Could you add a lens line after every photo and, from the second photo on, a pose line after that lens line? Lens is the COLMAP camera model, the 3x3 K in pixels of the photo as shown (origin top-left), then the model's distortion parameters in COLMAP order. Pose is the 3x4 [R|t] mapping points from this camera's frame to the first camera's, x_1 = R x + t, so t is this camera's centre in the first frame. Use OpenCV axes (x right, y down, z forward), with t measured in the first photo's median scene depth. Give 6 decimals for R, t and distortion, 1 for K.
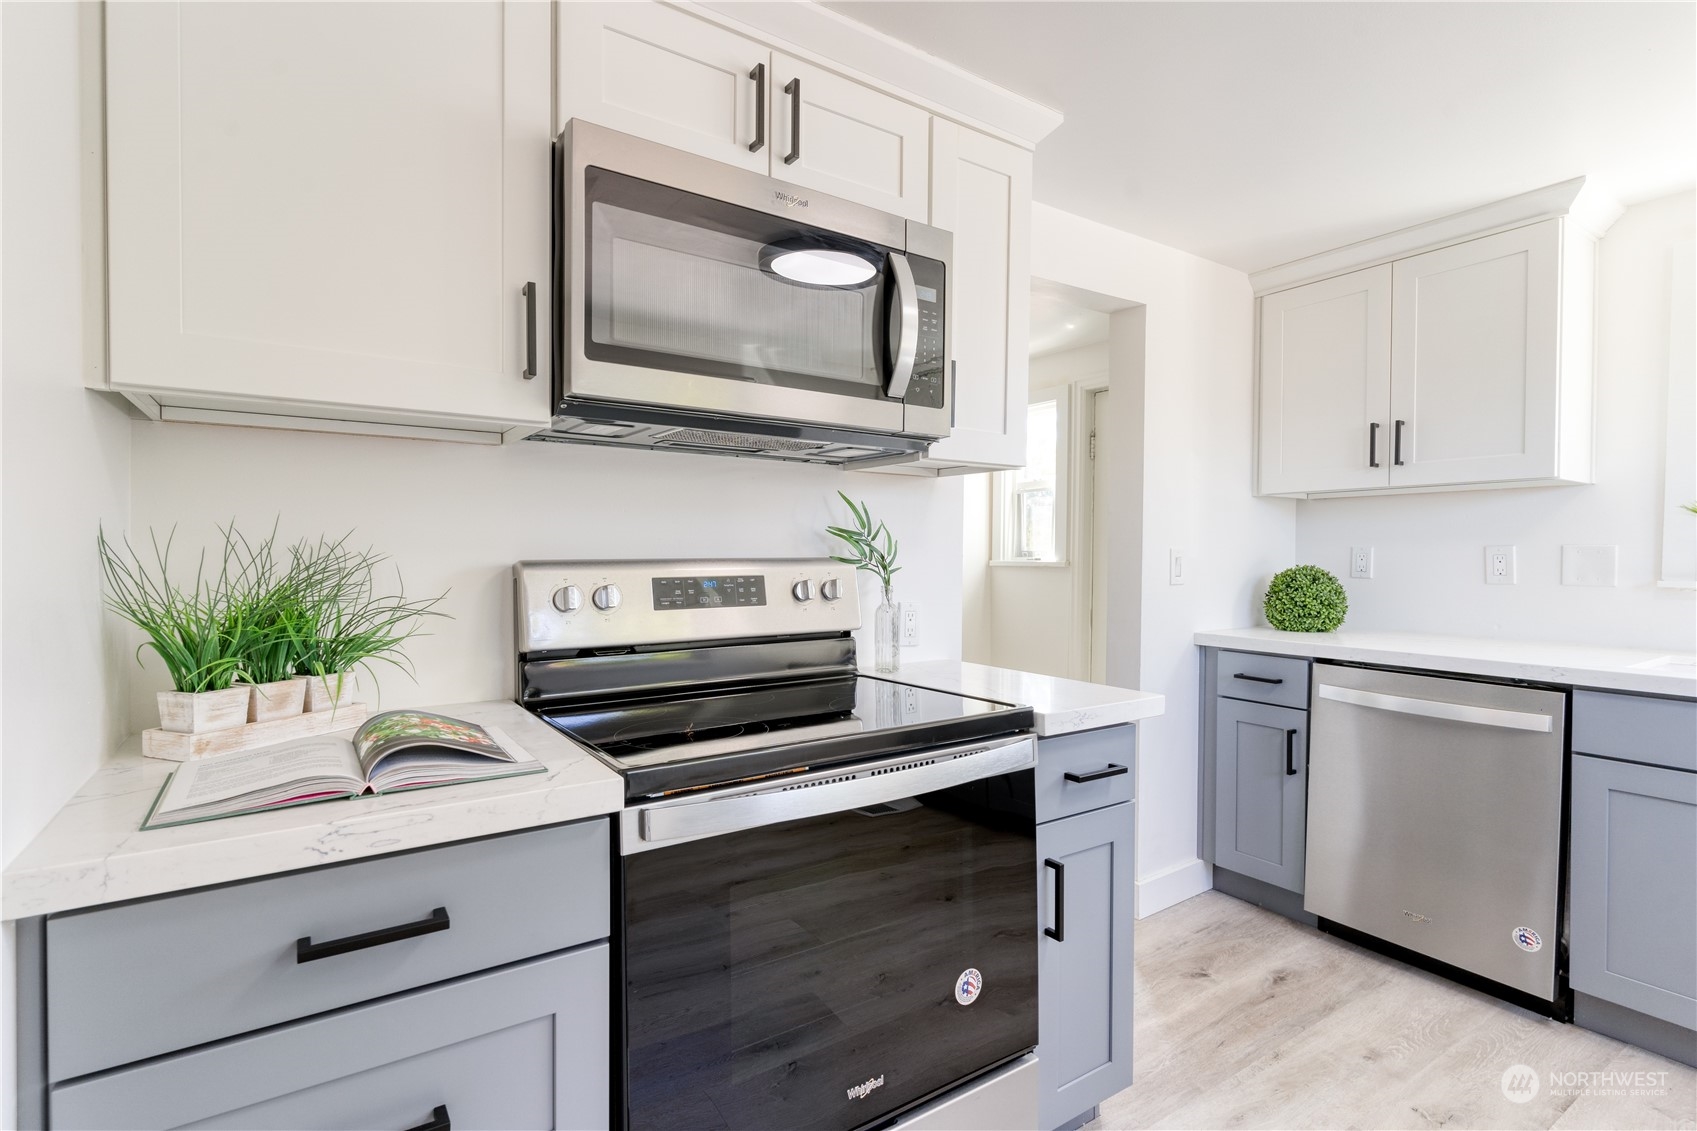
lens RADIAL K [[809.8, 0, 850.9], [0, 809.8, 564.9], [0, 0, 1]] dist [0.005710, 0.002386]
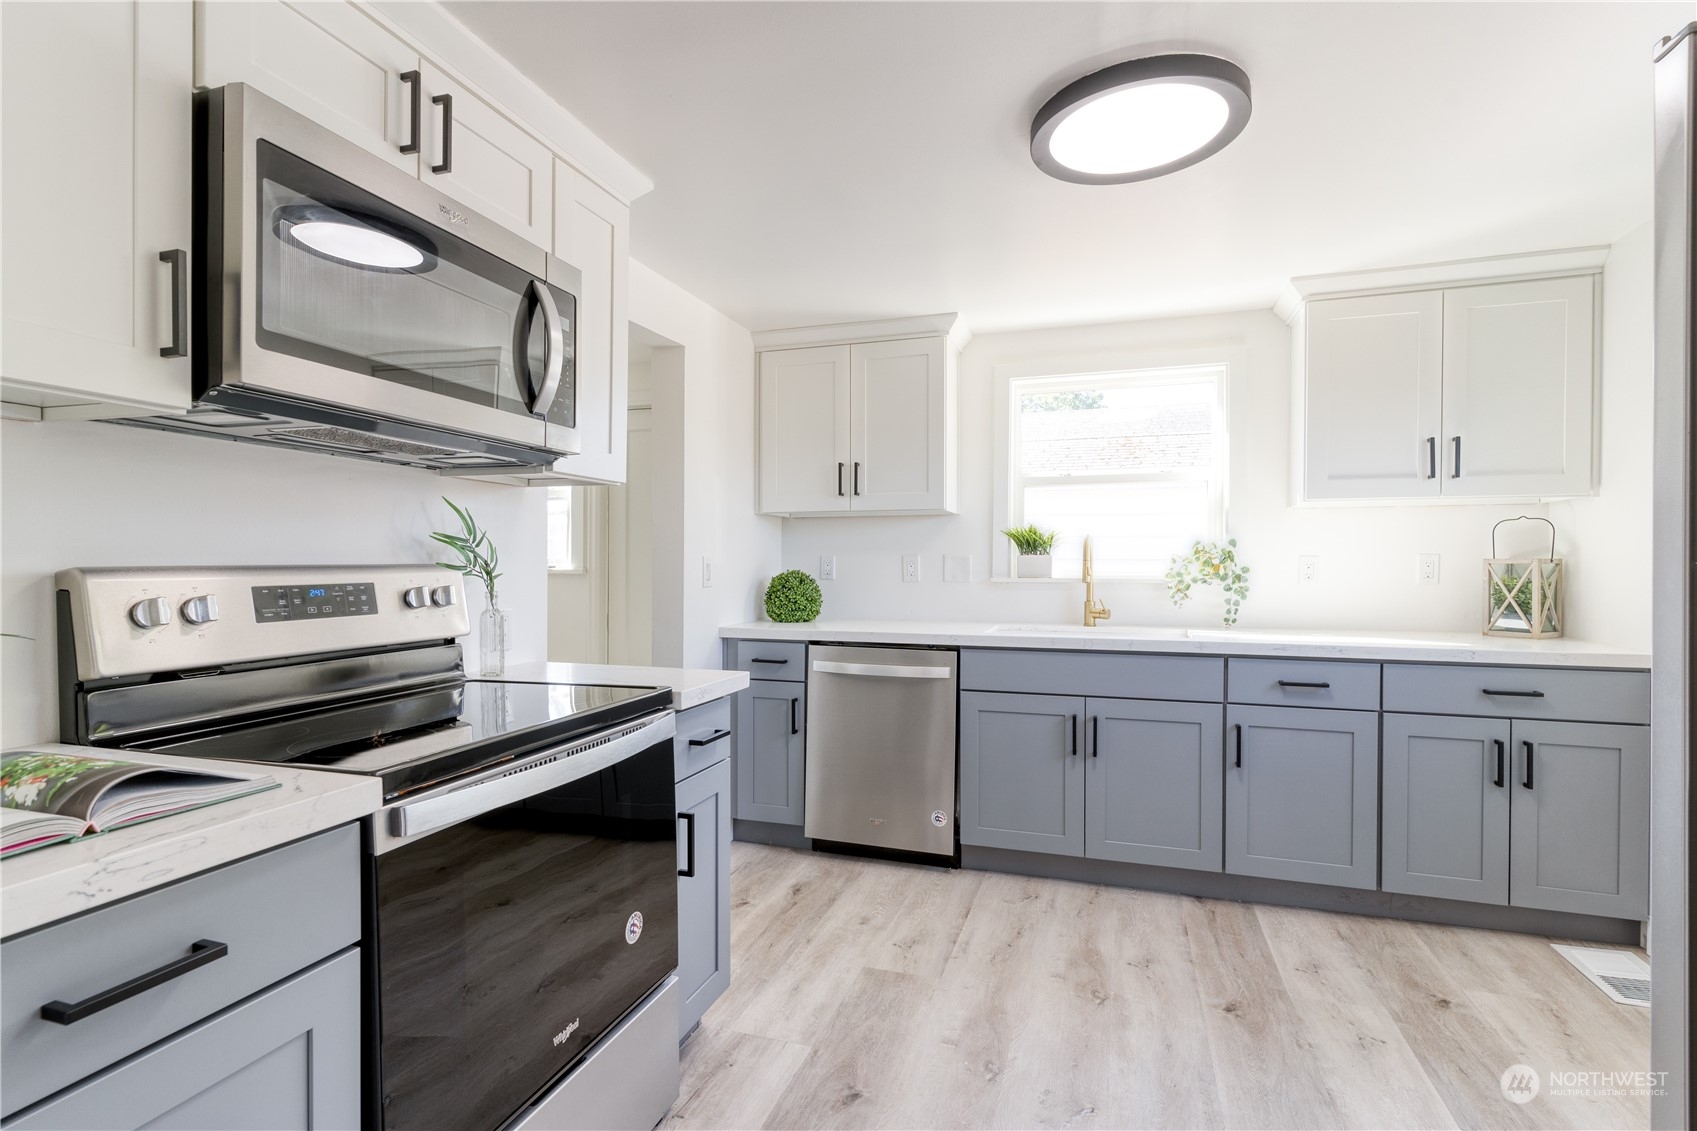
lens RADIAL K [[809.8, 0, 837.9], [0, 809.8, 572.5], [0, 0, 1]] dist [0.005710, 0.002386]
pose [[0.799080, -0.009387, 0.601151, -0.227341], [0.010713, 0.999942, 0.001374, 0.005119], [-0.601129, 0.005343, 0.799134, -0.083949]]
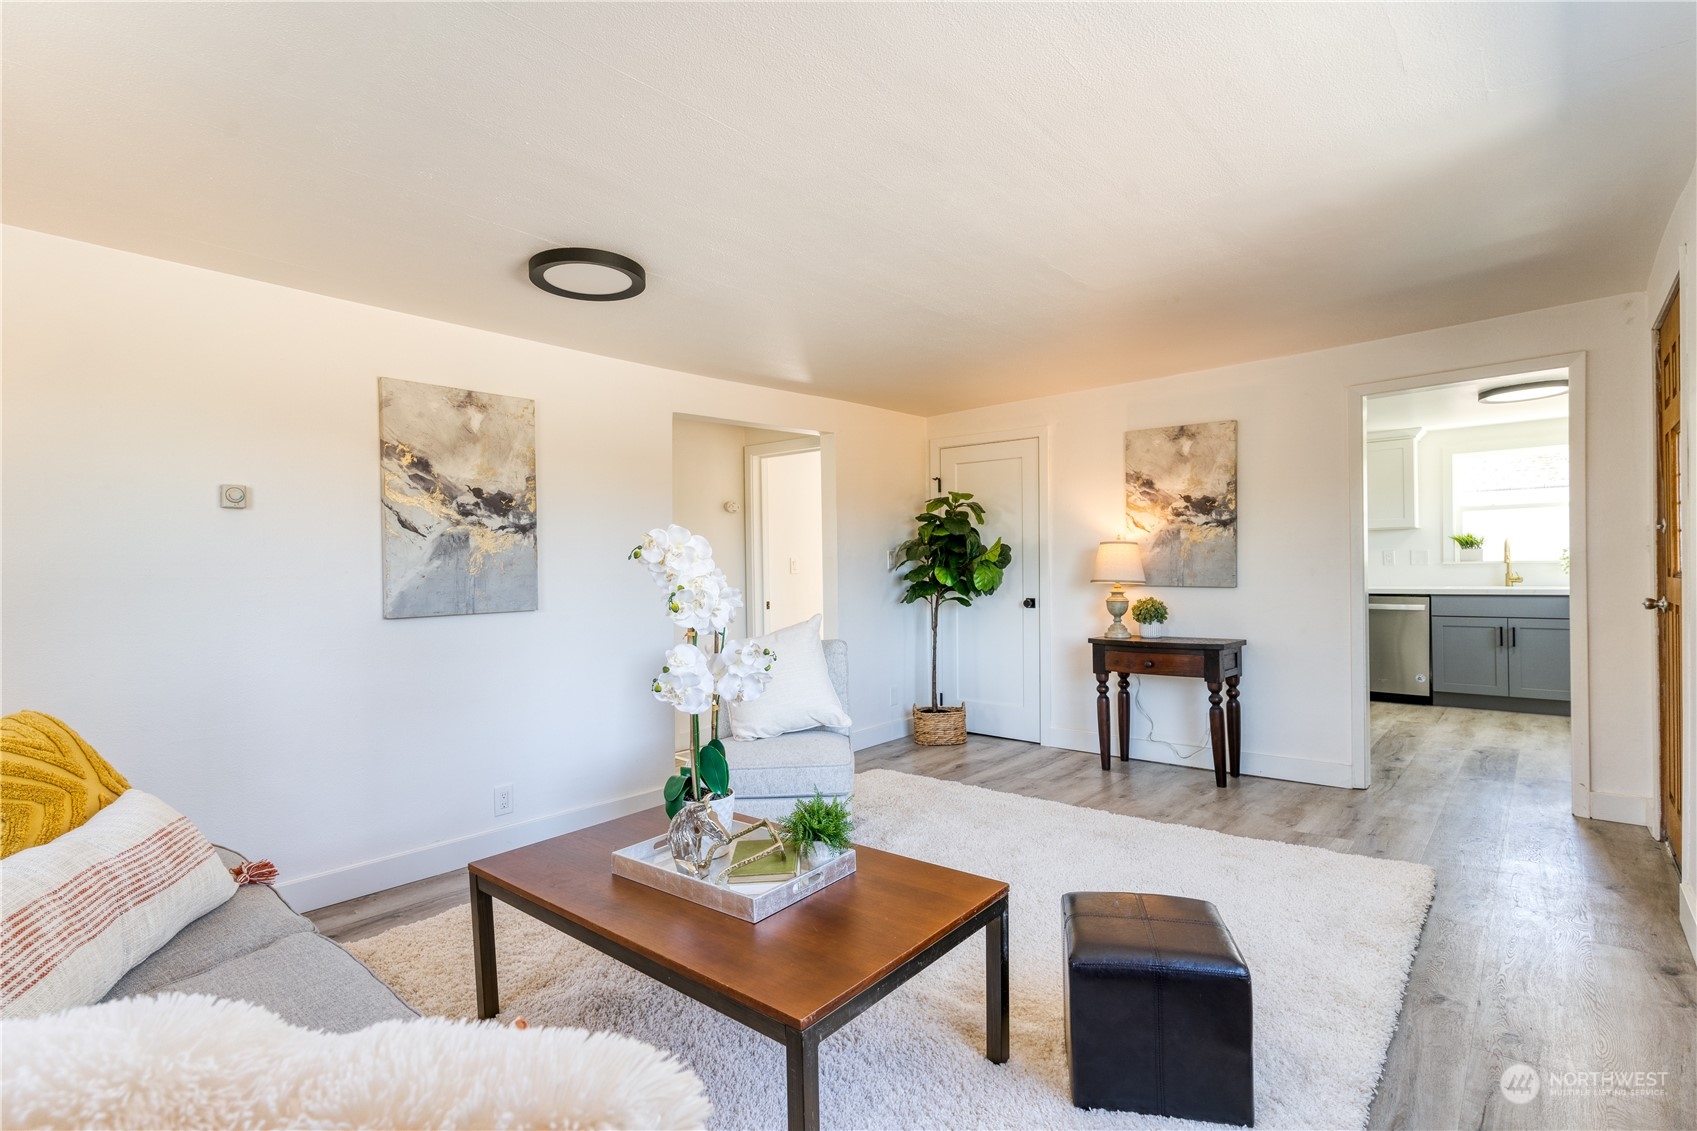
lens RADIAL K [[809.8, 0, 837.7], [0, 809.8, 564.3], [0, 0, 1]] dist [0.005710, 0.002386]
pose [[0.965080, -0.021626, 0.261062, -2.297679], [0.025173, 0.999631, -0.010249, 0.004736], [-0.260744, 0.016463, 0.965268, -1.537831]]
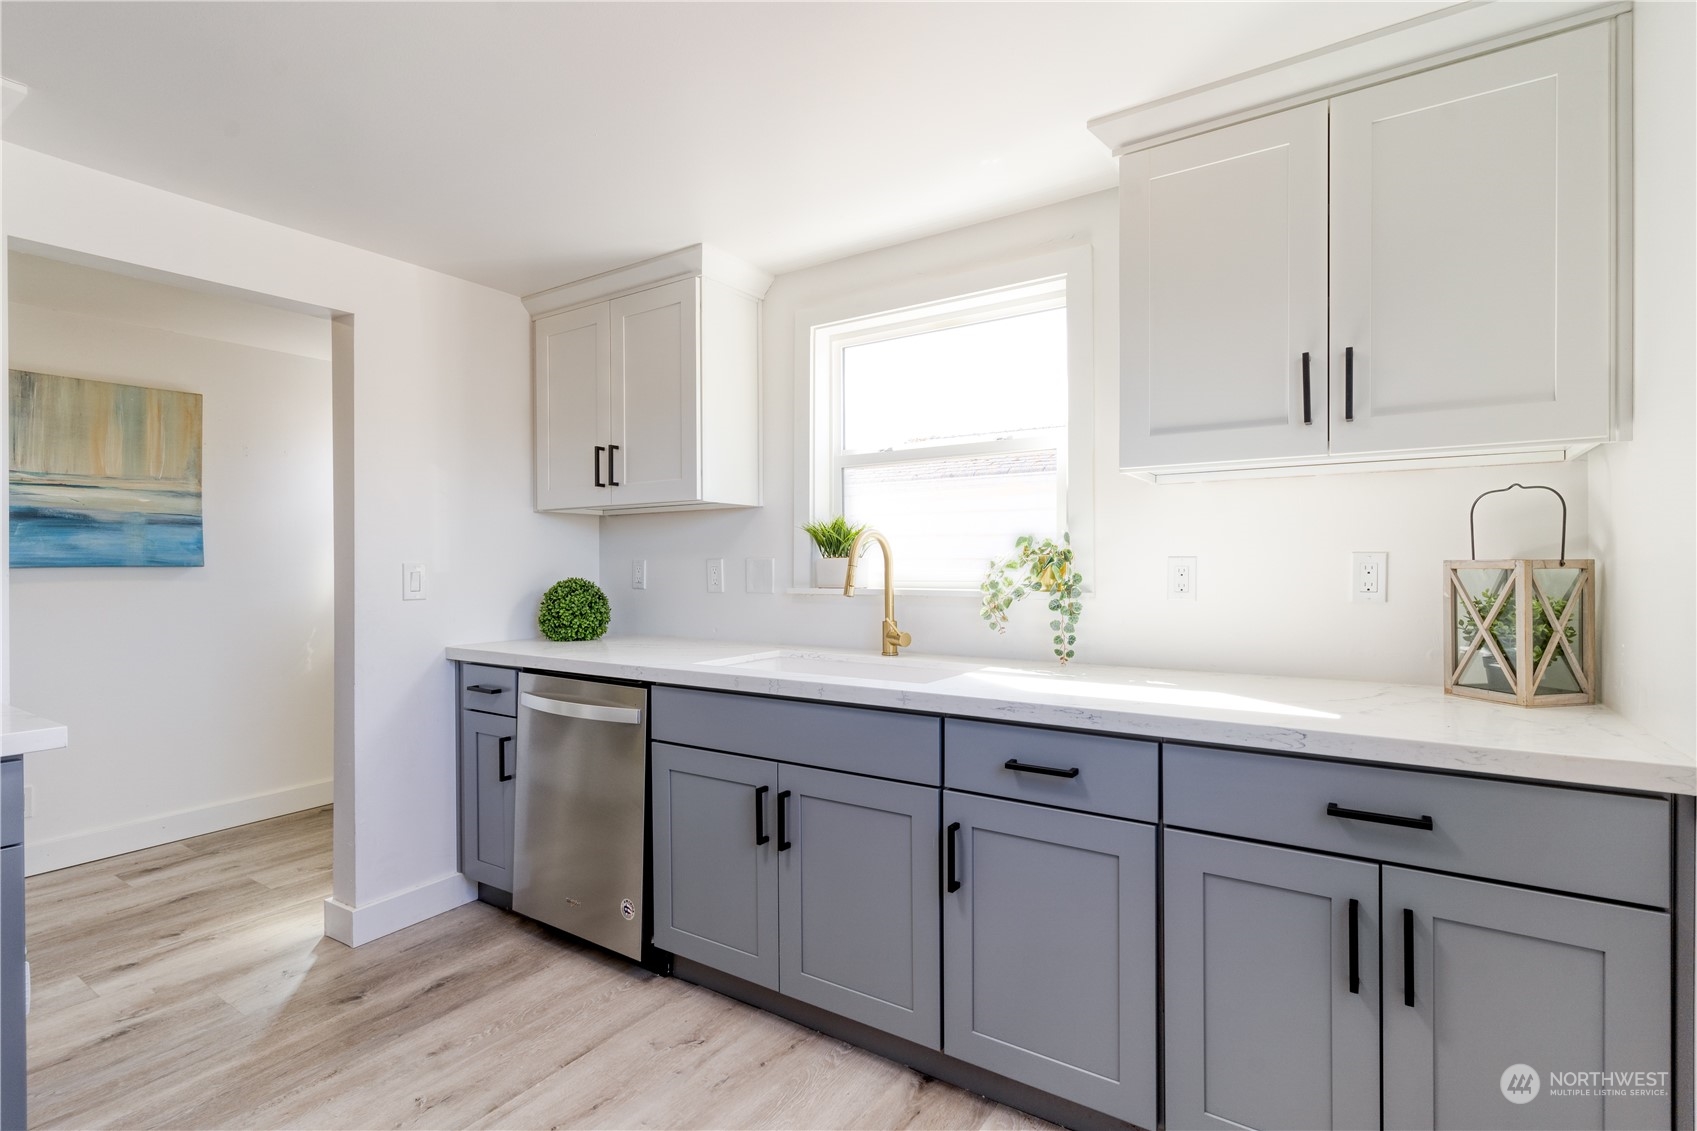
lens RADIAL K [[809.8, 0, 822.6], [0, 809.8, 567.1], [0, 0, 1]] dist [0.005710, 0.002386]
pose [[0.928719, -0.010938, 0.370624, 0.730723], [0.014688, 0.999865, -0.007298, -0.001863], [-0.370494, 0.012221, 0.928755, -0.159822]]
